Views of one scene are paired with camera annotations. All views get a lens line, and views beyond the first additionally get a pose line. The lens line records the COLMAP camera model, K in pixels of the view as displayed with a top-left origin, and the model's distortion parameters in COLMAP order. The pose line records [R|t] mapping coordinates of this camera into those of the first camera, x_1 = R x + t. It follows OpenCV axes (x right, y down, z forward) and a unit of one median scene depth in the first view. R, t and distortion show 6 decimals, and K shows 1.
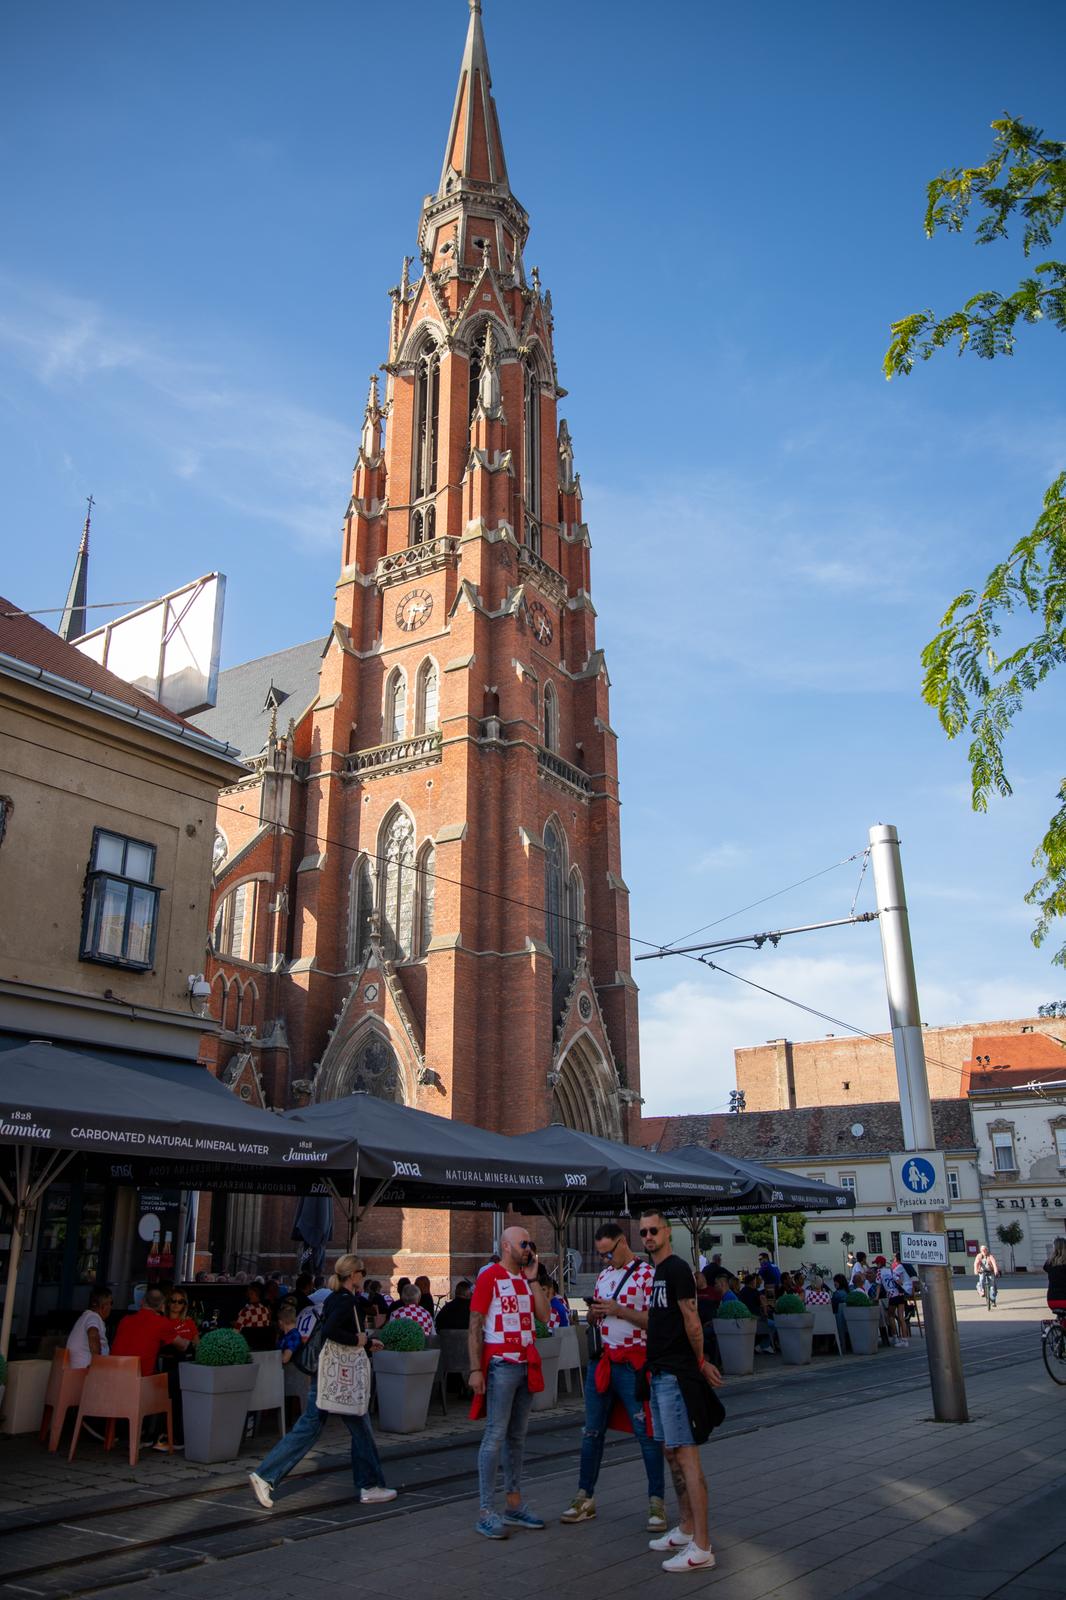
lens RADIAL K [[1239.6, 0, 532.7], [0, 1239.6, 791.3], [0, 0, 1]] dist [-0.037712, 0.013242]
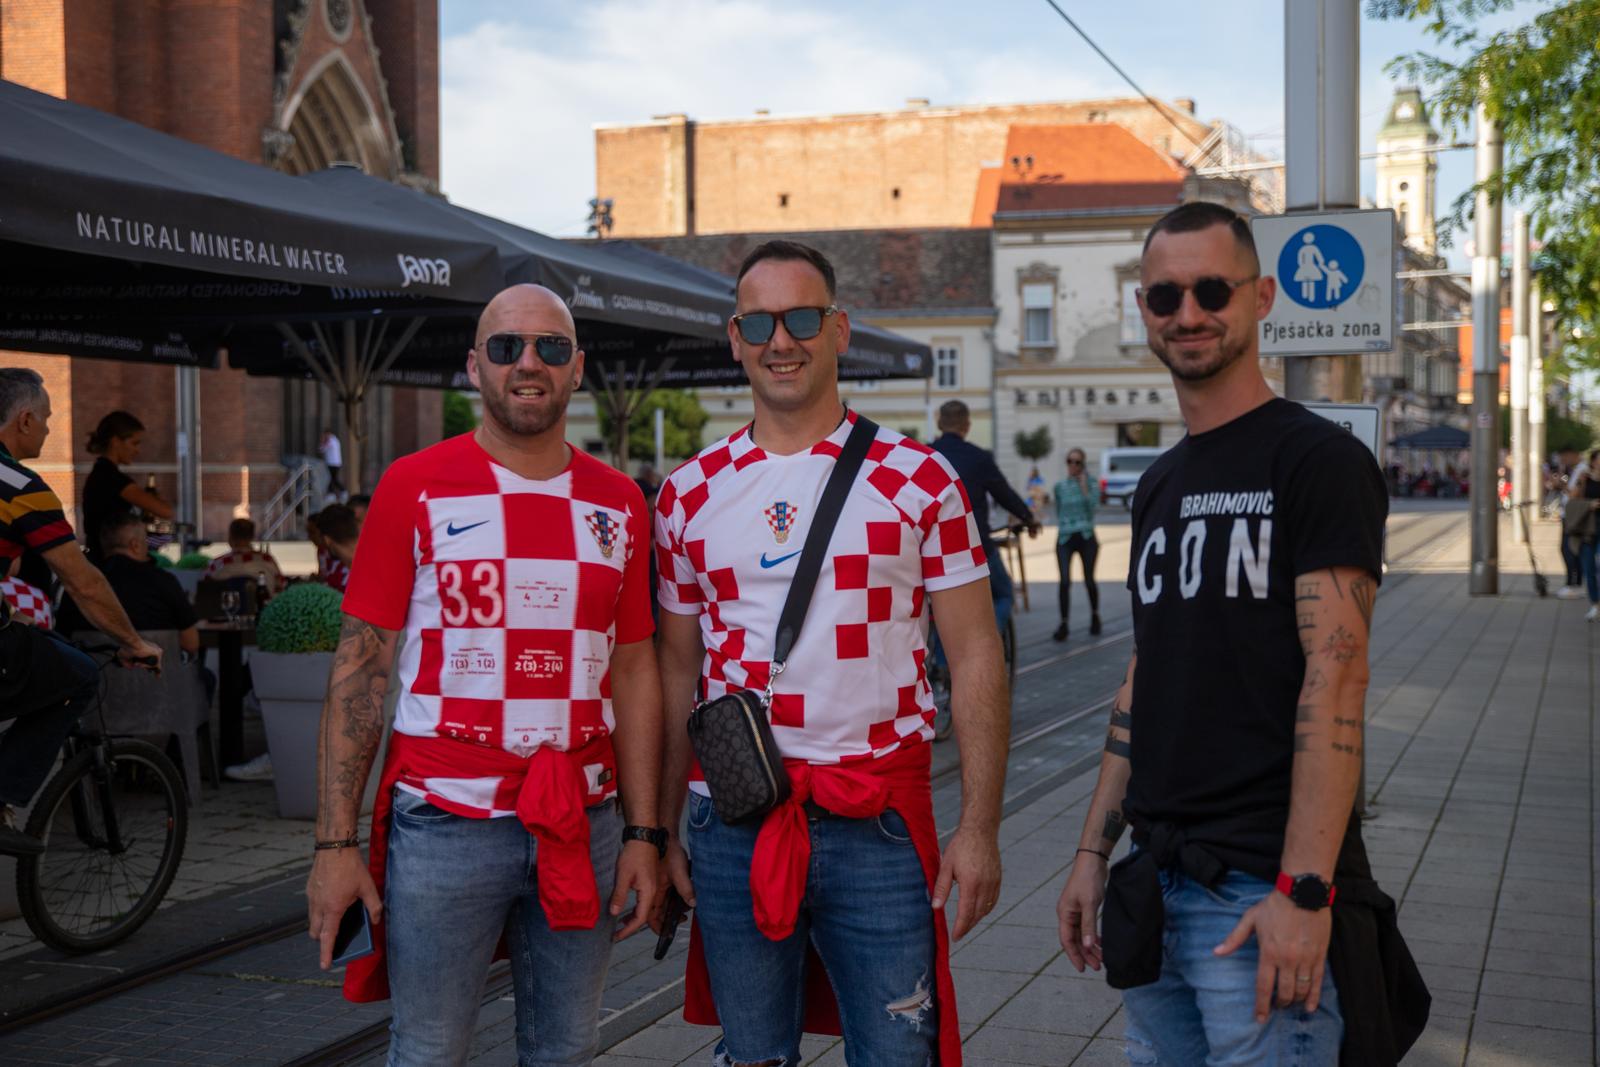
lens RADIAL K [[2056.7, 0, 802.3], [0, 2056.7, 543.4], [0, 0, 1]] dist [0.058690, 0.000000]
pose [[0.961074, -0.004373, 0.276257, -0.010524], [-0.101721, 0.924043, 0.368508, 0.042899], [-0.256885, -0.382264, 0.887628, 0.106624]]
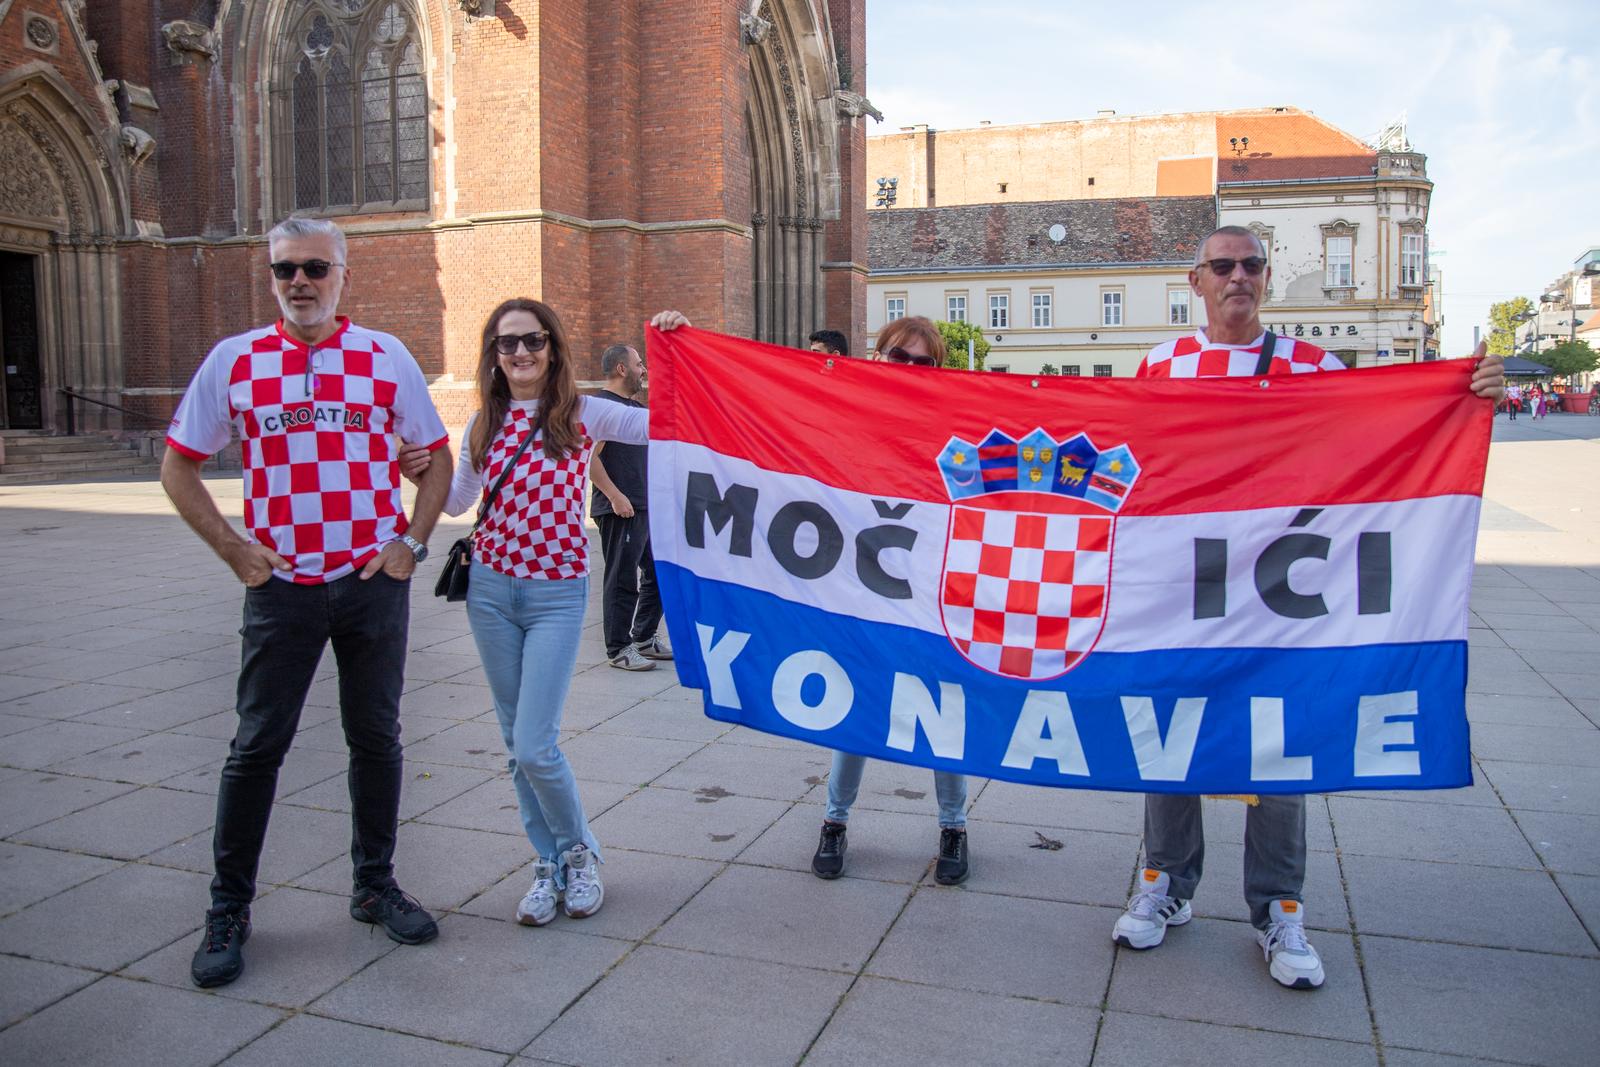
lens RADIAL K [[1115.6, 0, 799.8], [0, 1115.6, 529.2], [0, 0, 1]] dist [-0.088947, 0.007385]
pose [[0.967788, -0.035040, 0.249316, -0.070866], [-0.081633, 0.893093, 0.442403, 0.201539], [-0.238164, -0.448505, 0.861465, 0.512717]]
